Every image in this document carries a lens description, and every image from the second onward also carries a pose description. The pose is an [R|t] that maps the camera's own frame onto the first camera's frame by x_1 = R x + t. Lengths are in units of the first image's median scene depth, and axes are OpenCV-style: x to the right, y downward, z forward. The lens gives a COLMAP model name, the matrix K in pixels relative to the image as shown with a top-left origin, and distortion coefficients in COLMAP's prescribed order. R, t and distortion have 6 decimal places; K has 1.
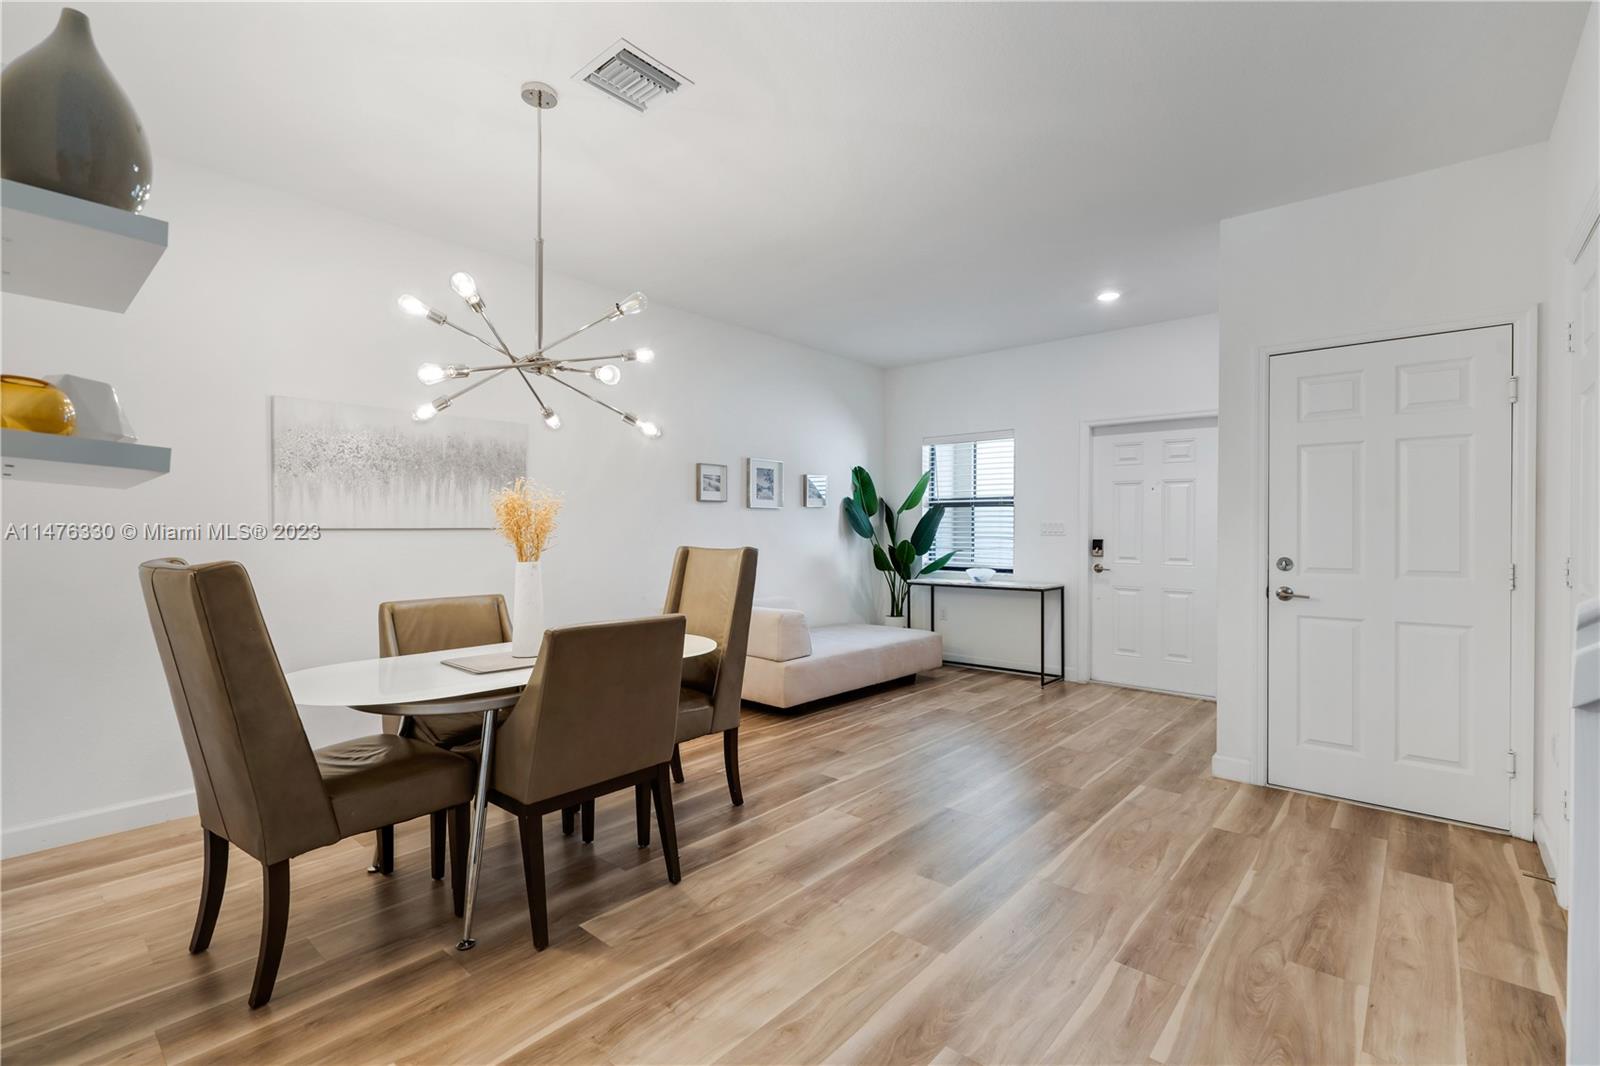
lens RADIAL K [[722.8, 0, 802.2], [0, 722.8, 540.1], [0, 0, 1]] dist [0.012042, 0.002461]
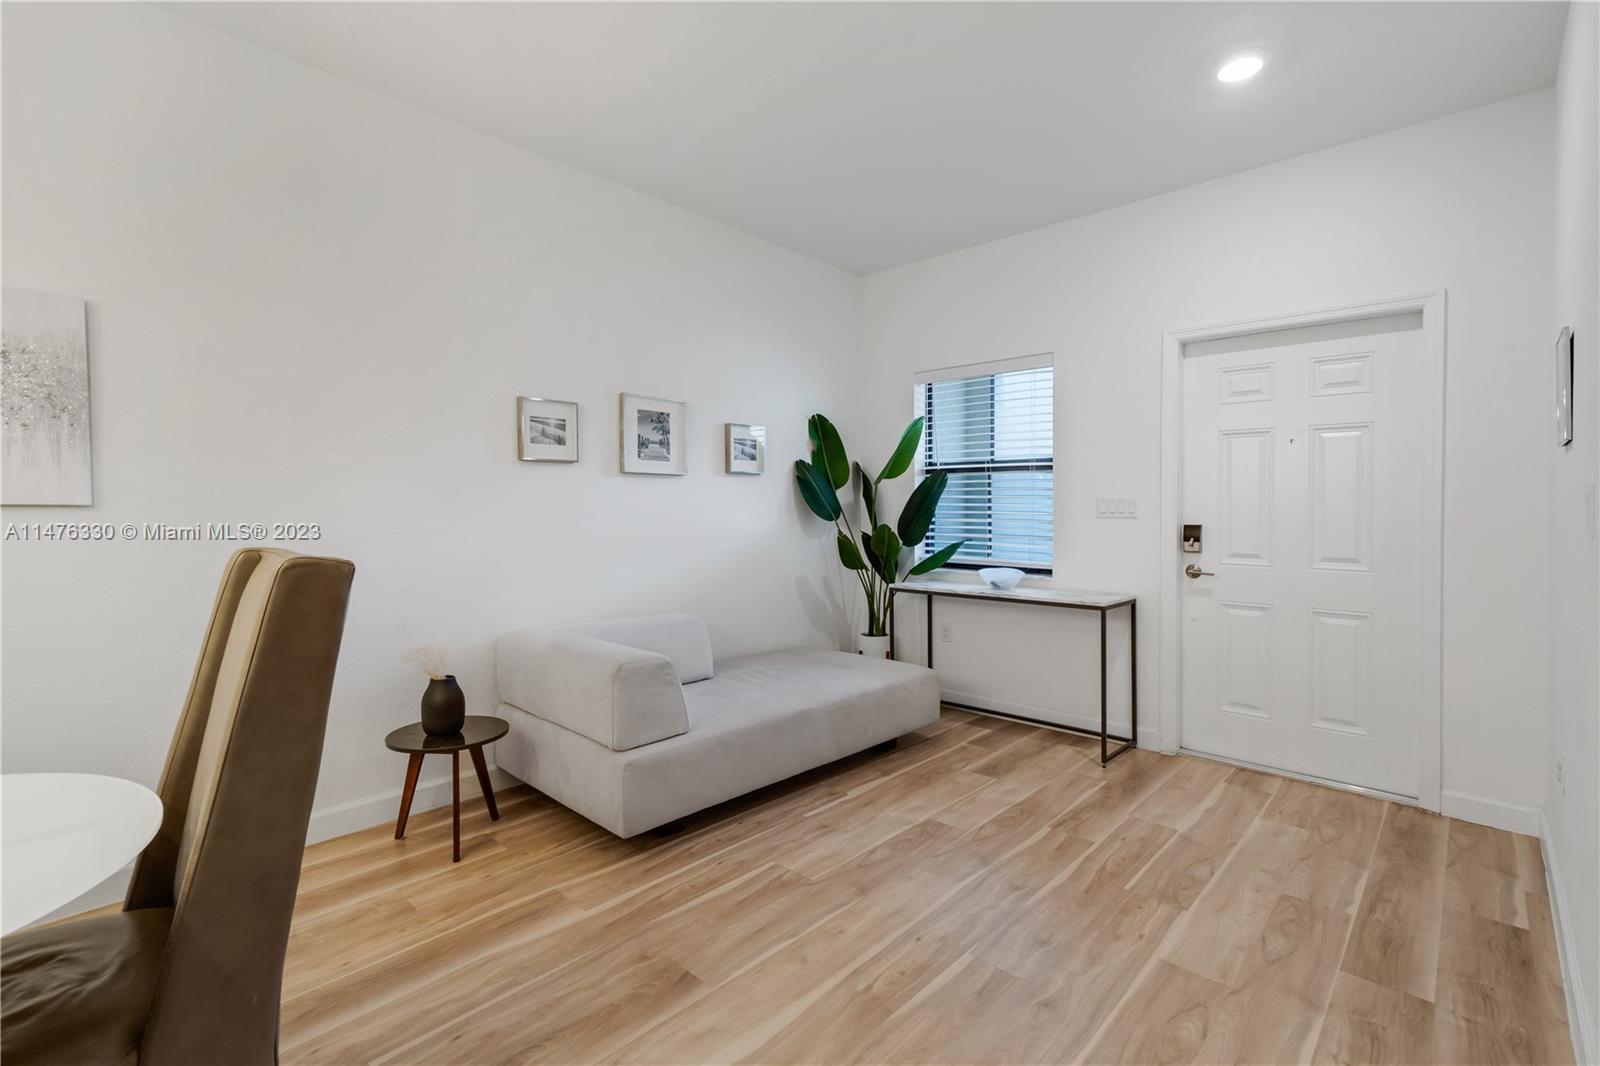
lens RADIAL K [[722.8, 0, 778.6], [0, 722.8, 502.7], [0, 0, 1]] dist [0.012042, 0.002461]
pose [[0.997679, 0.001232, -0.068082, 0.096527], [-0.002952, 0.999679, -0.025158, -0.002862], [0.068029, 0.025300, 0.997363, 0.356800]]
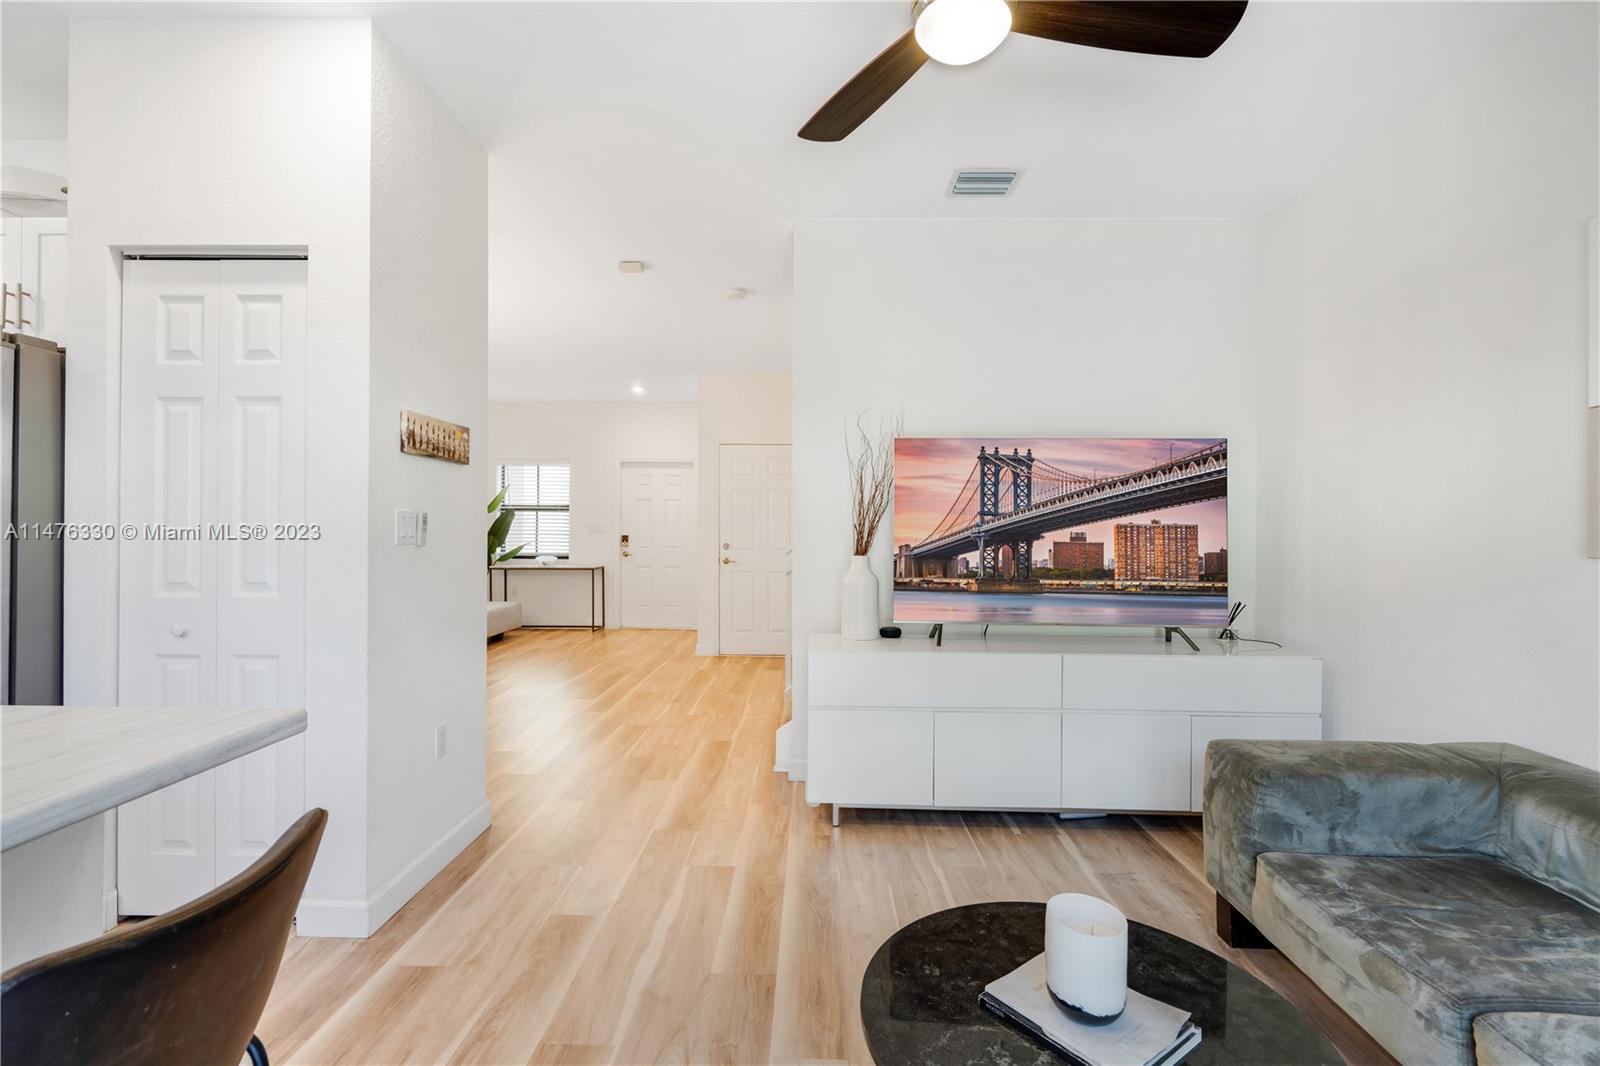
lens RADIAL K [[722.8, 0, 805.2], [0, 722.8, 537.4], [0, 0, 1]] dist [0.012042, 0.002461]
pose [[0.766621, -0.004219, 0.642086, -0.290793], [0.005876, 0.999983, -0.000444, 0.007207], [-0.642073, 0.004113, 0.766633, -0.432328]]
